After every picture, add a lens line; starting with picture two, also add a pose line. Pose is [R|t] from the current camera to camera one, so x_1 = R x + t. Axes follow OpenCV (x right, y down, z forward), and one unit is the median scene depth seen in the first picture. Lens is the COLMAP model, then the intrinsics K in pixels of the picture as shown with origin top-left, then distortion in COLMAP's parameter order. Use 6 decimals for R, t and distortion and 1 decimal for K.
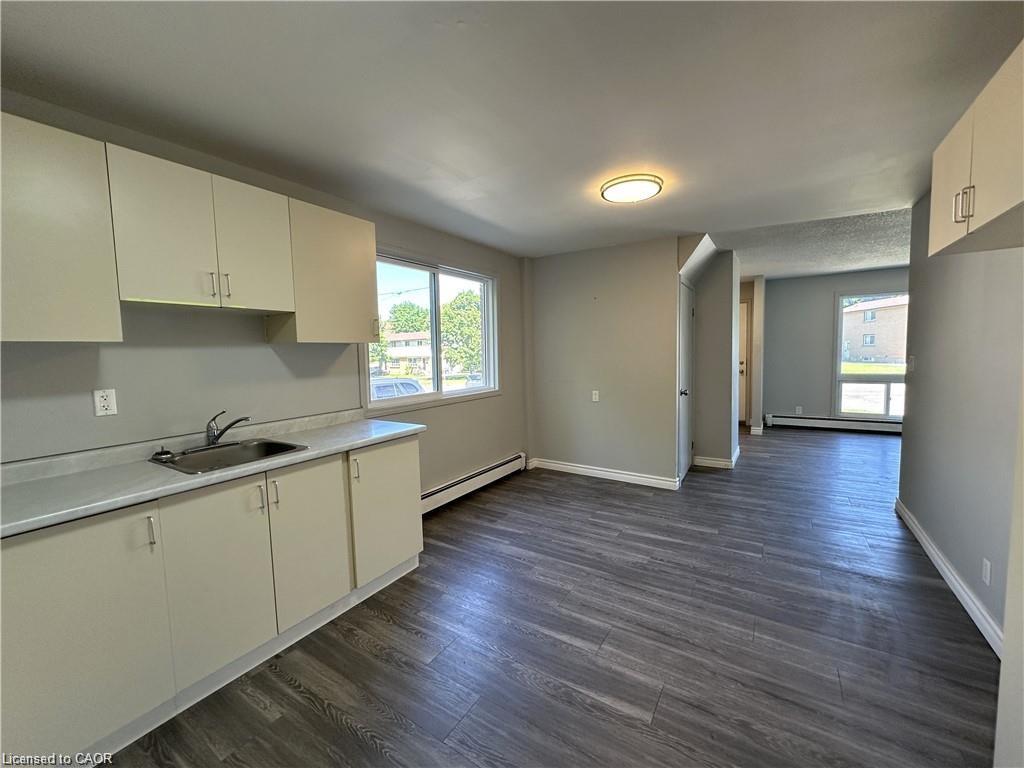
lens RADIAL K [[409.1, 0, 513.5], [0, 409.1, 382.2], [0, 0, 1]] dist [-0.001064, -0.000133]
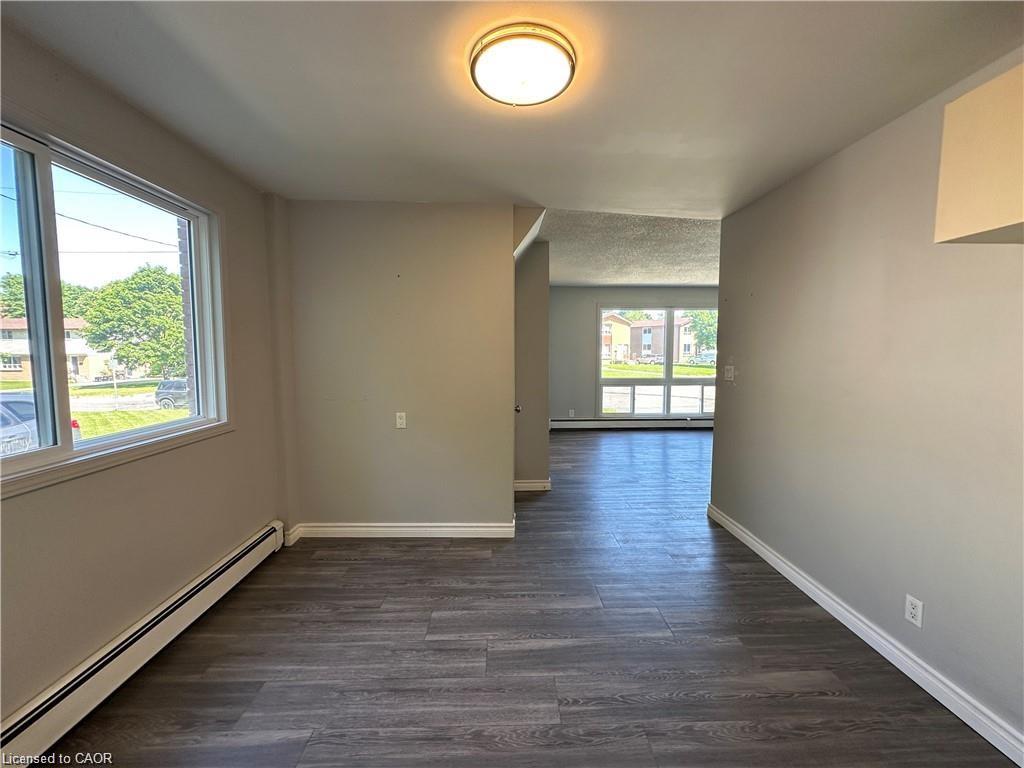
lens RADIAL K [[409.1, 0, 513.5], [0, 409.1, 382.2], [0, 0, 1]] dist [-0.001064, -0.000133]
pose [[0.823957, -0.020494, 0.566282, -0.029742], [0.022664, 0.999738, 0.003204, -0.027019], [-0.566199, 0.010194, 0.824206, 0.331574]]
